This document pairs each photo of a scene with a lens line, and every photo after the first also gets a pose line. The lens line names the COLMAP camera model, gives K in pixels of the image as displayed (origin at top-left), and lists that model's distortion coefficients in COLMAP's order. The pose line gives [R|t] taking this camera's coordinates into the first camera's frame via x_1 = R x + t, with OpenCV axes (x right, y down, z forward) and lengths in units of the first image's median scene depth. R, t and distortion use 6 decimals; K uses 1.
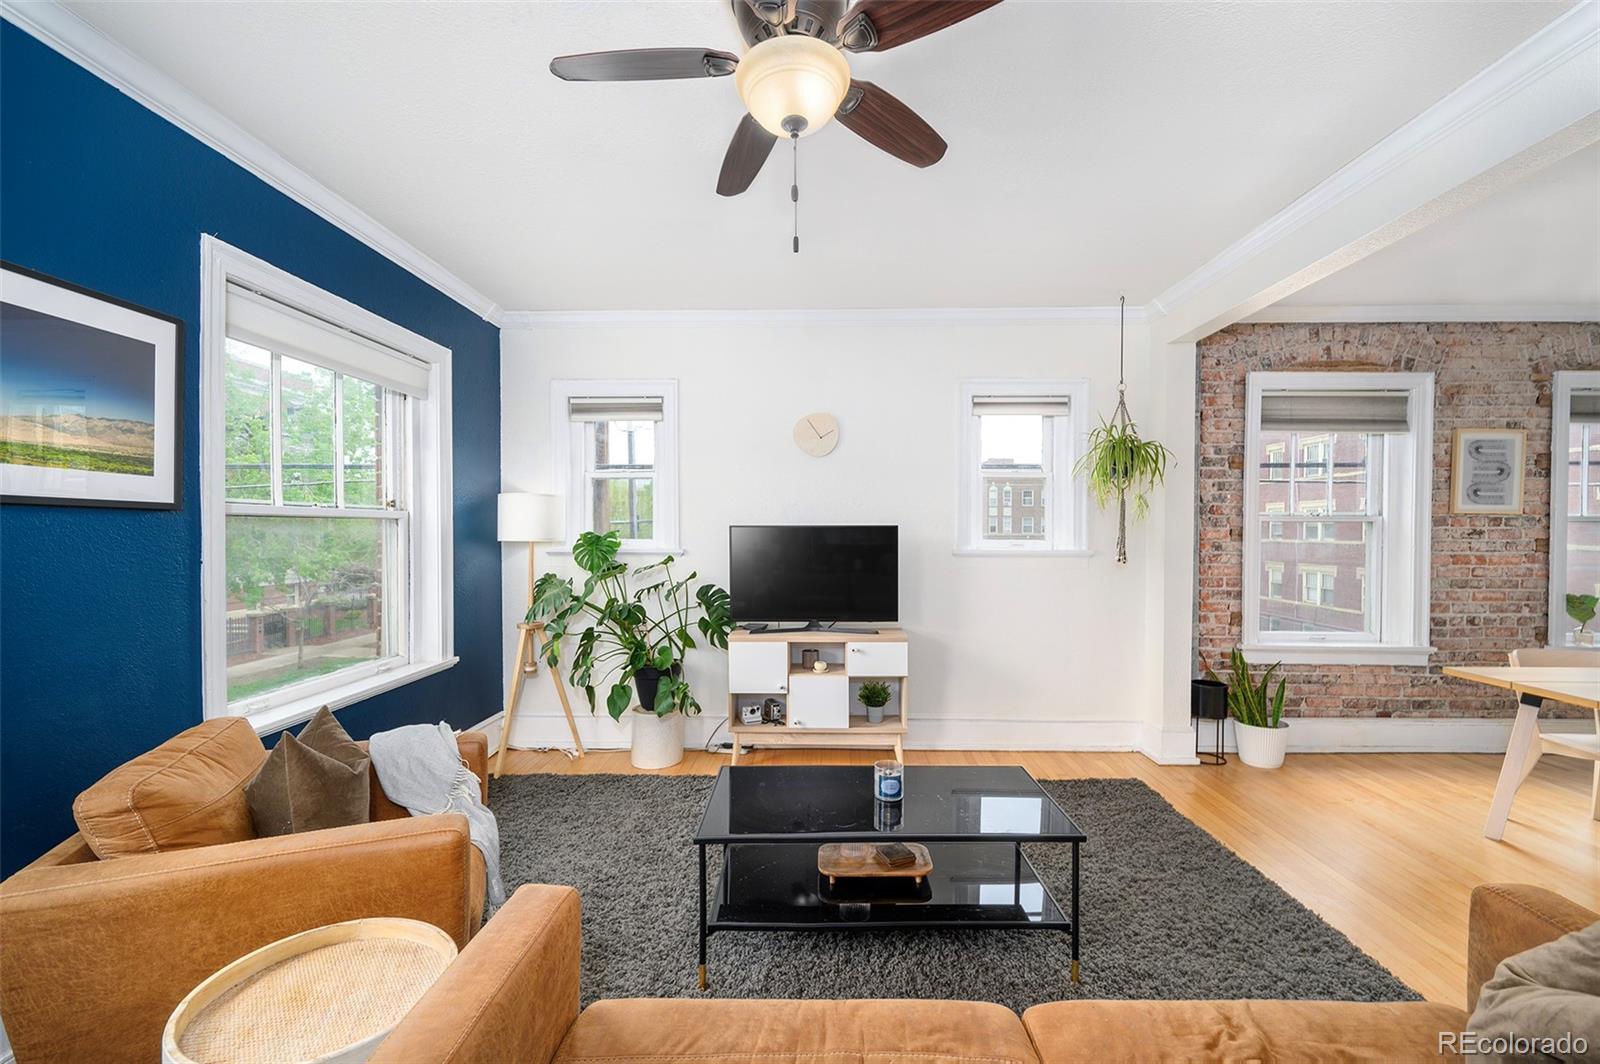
lens RADIAL K [[694.7, 0, 808.3], [0, 694.7, 541.5], [0, 0, 1]] dist [-0.003062, 0.000245]
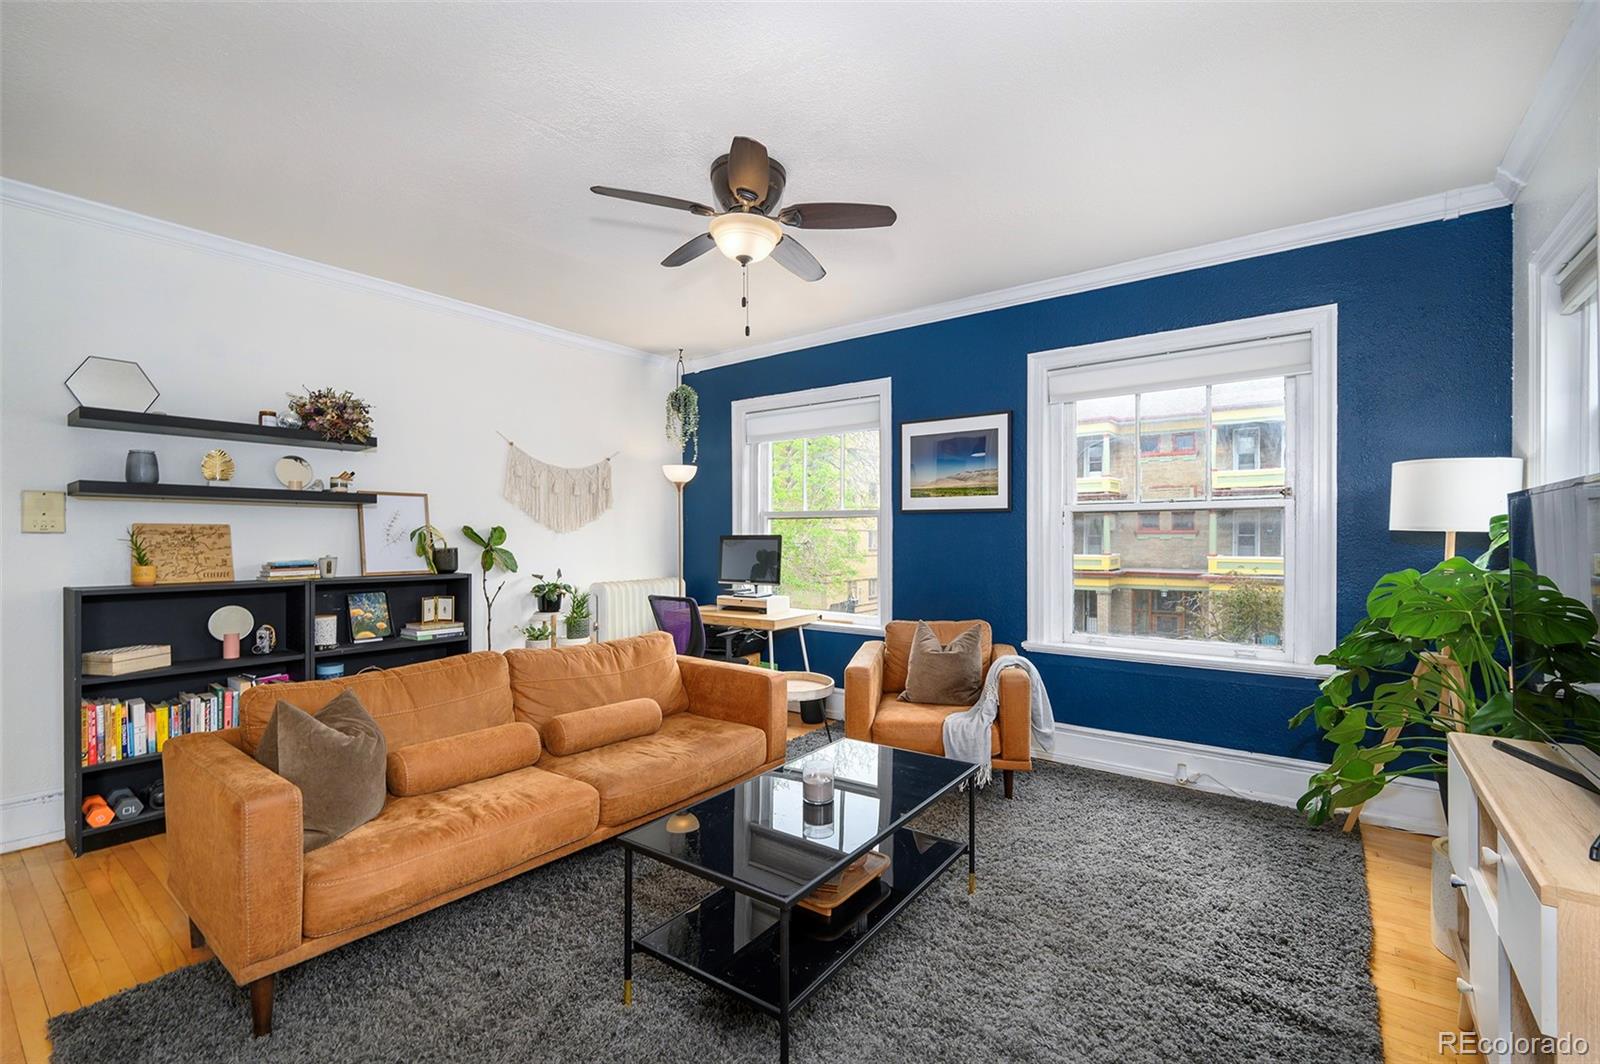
lens RADIAL K [[694.6, 0, 779.4], [0, 694.6, 533.1], [0, 0, 1]] dist [-0.002306, -0.000382]
pose [[-0.602455, -0.006423, -0.798127, 0.968902], [-0.016110, 0.999862, 0.004113, 0.014930], [0.797990, 0.015336, -0.602475, 1.646838]]
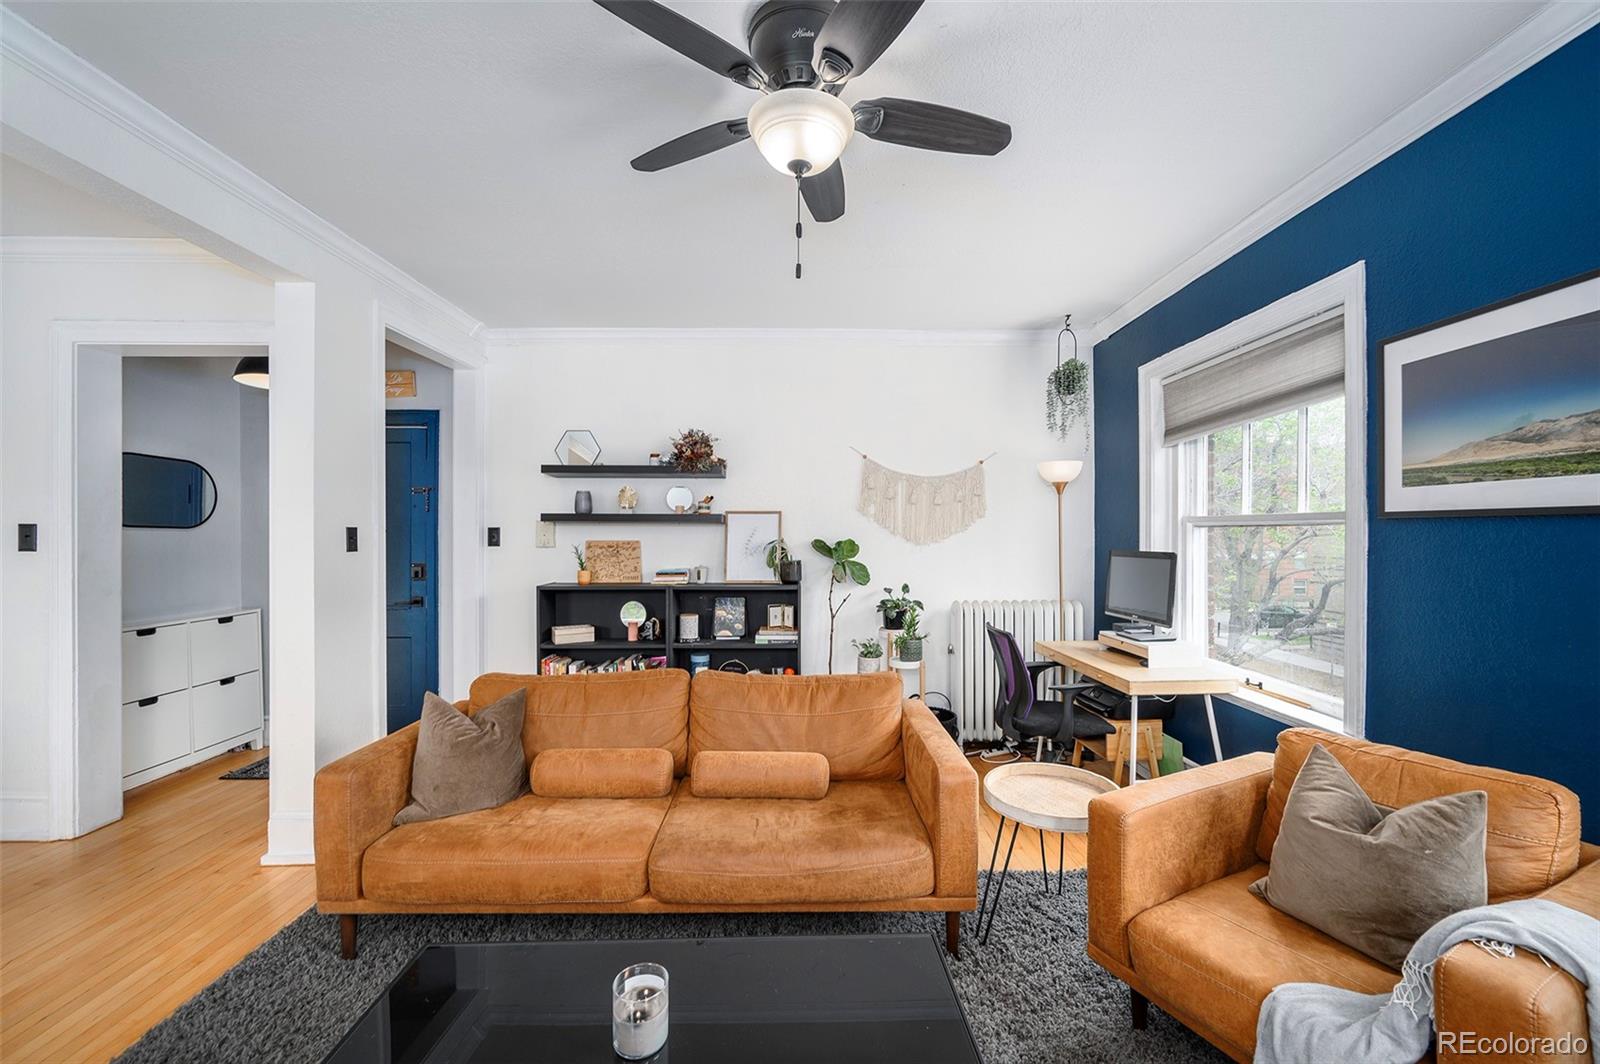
lens RADIAL K [[628.7, 0, 800.0], [0, 628.7, 532.0], [0, 0, 1]] dist [0.000837, 0.000122]
pose [[-0.999931, 0.000812, -0.011696, -0.000555], [0.000617, 0.999860, 0.016720, -0.036805], [0.011708, 0.016712, -0.999792, 1.634484]]
